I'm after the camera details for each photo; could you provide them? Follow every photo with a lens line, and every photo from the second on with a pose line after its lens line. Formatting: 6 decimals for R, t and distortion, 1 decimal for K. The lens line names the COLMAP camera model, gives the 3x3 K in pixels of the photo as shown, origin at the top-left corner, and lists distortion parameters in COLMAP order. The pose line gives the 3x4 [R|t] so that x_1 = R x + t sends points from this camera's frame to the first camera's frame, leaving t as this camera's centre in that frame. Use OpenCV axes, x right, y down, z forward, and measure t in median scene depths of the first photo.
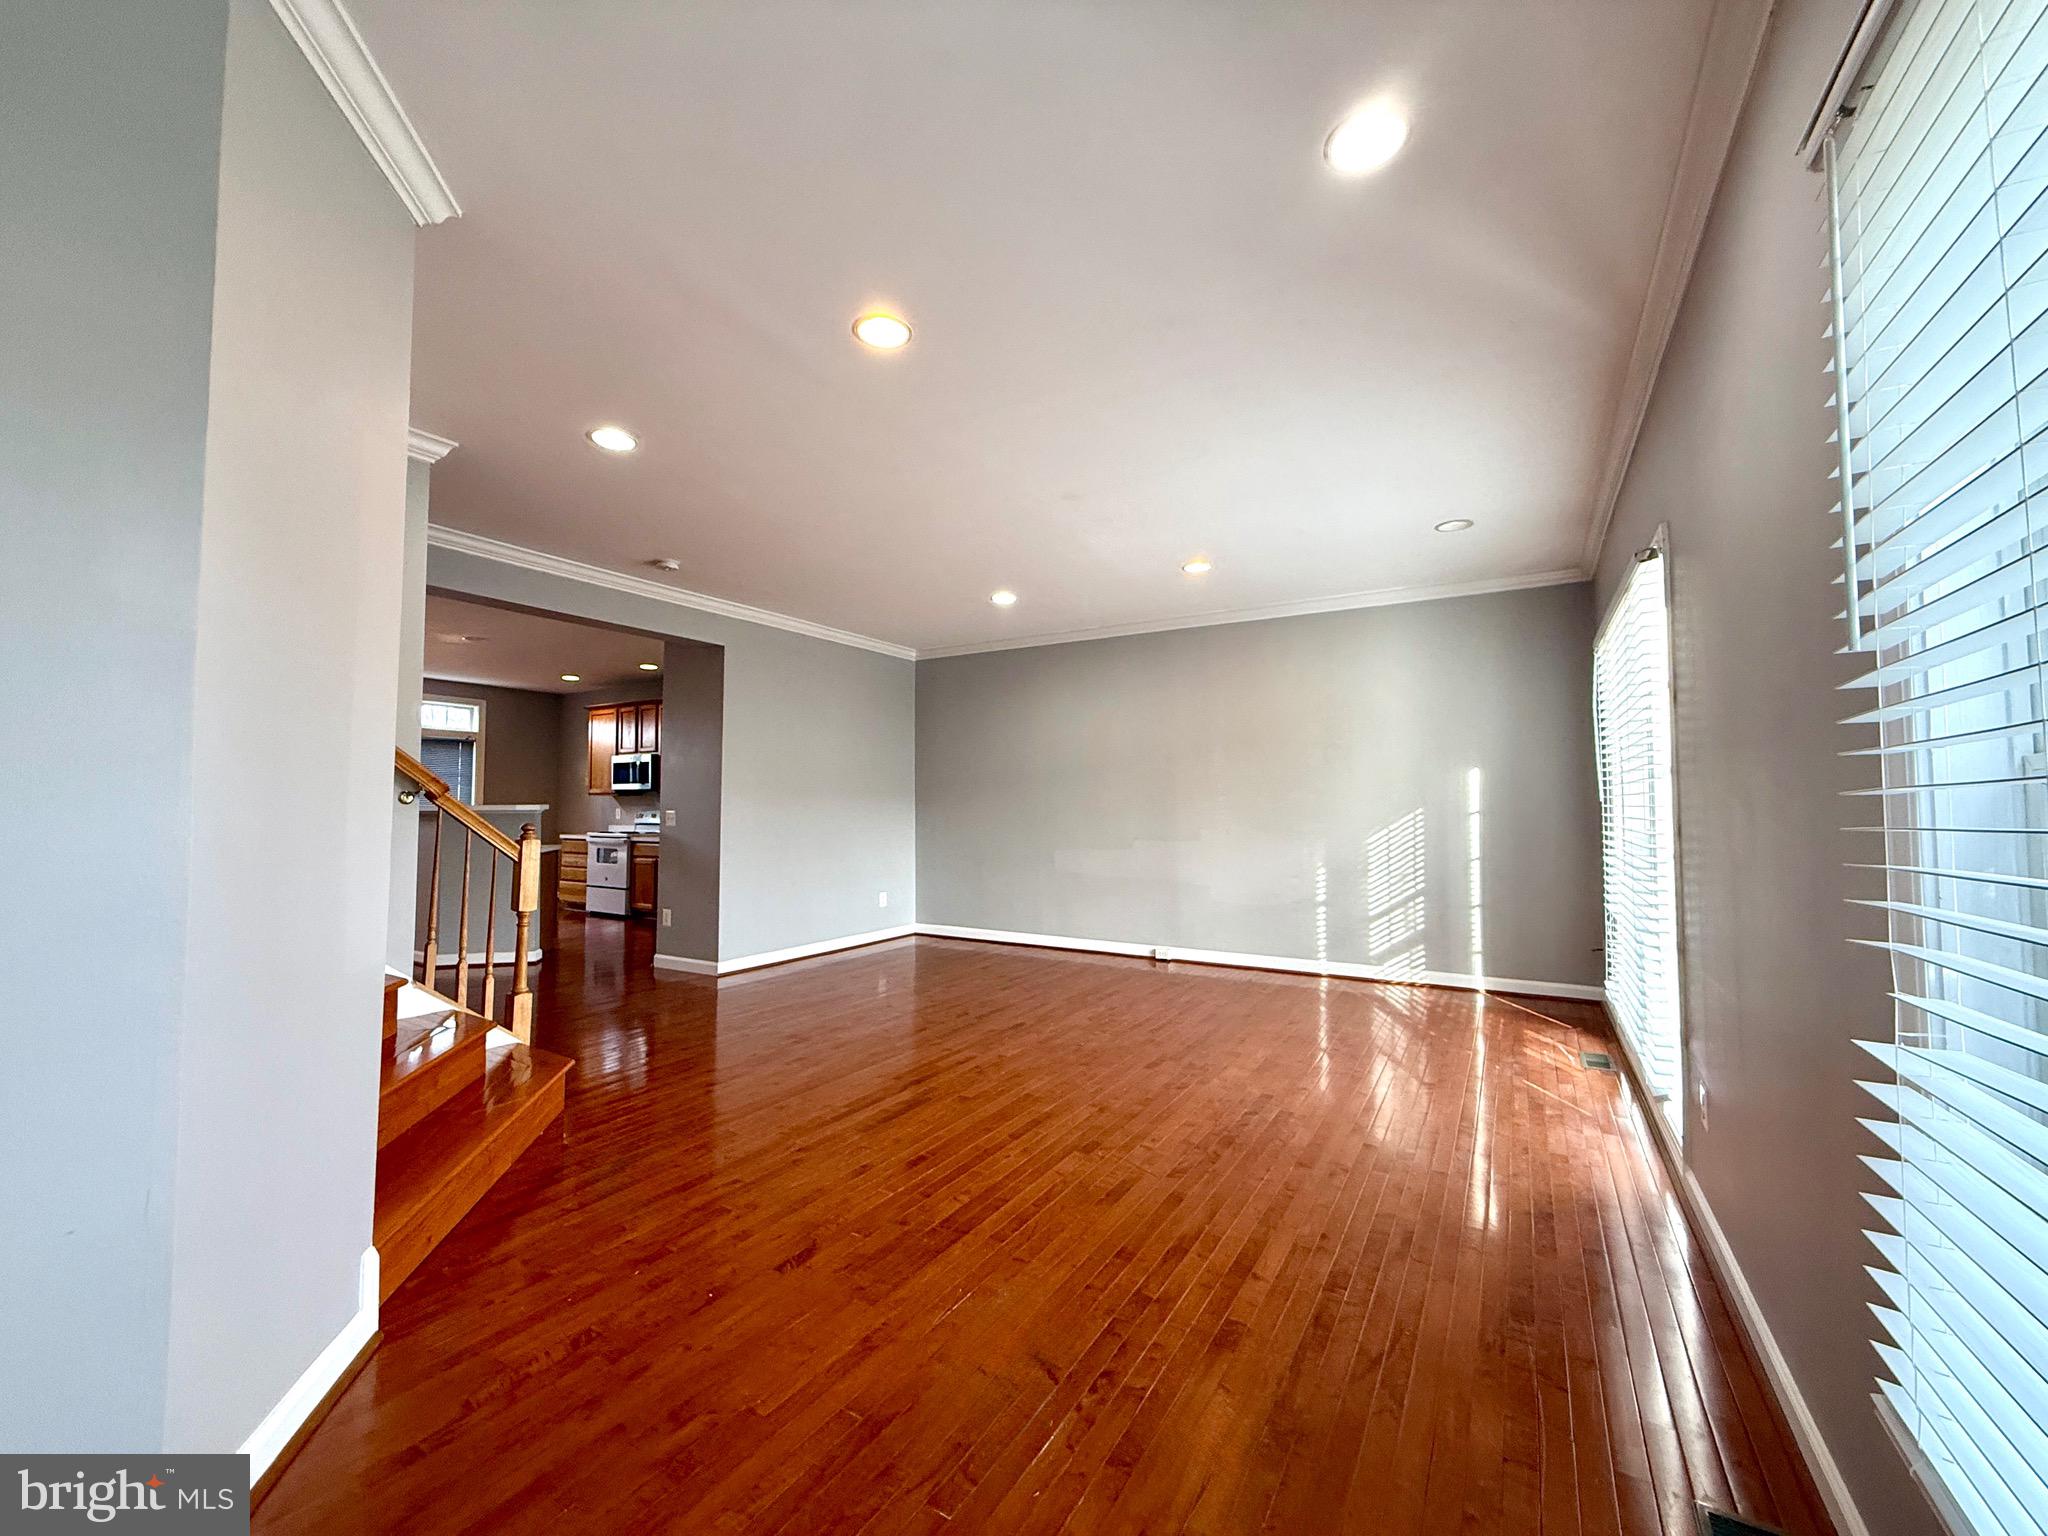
lens RADIAL K [[804.8, 0, 1024.0], [0, 804.8, 768.0], [0, 0, 1]] dist [0.003696, -0.000473]
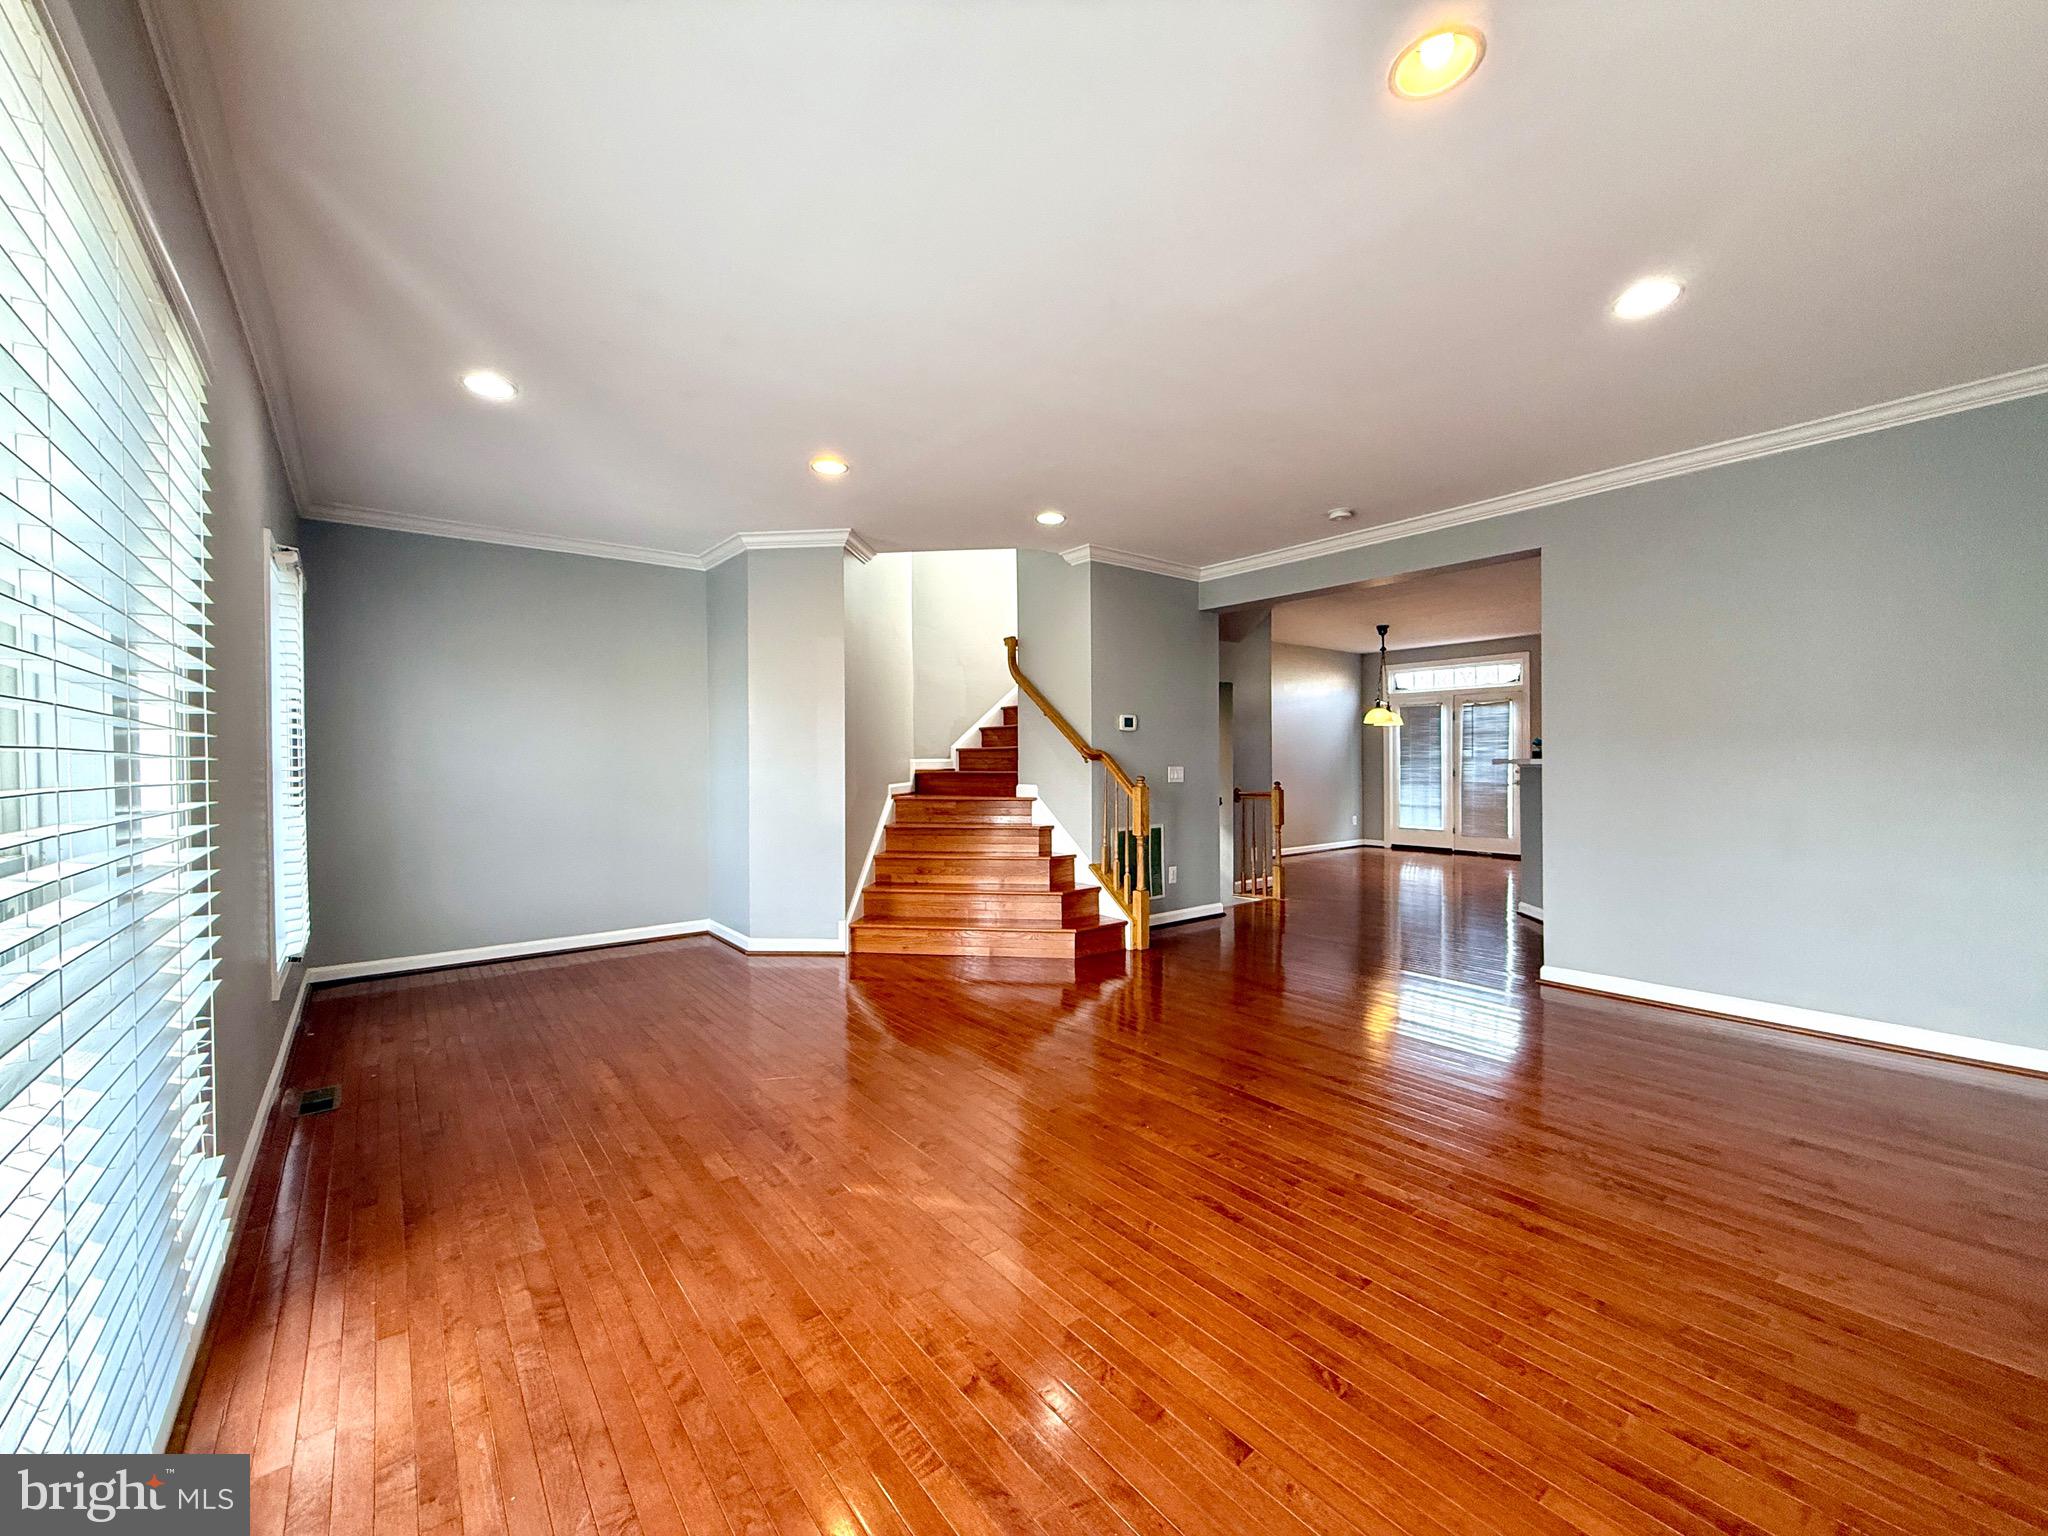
lens RADIAL K [[804.8, 0, 1024.0], [0, 804.8, 768.0], [0, 0, 1]] dist [0.003696, -0.000473]
pose [[-0.337451, 0.011854, -0.941268, 0.853109], [0.054579, 0.998485, -0.006992, 0.053589], [0.939759, -0.053733, -0.337587, 1.337313]]
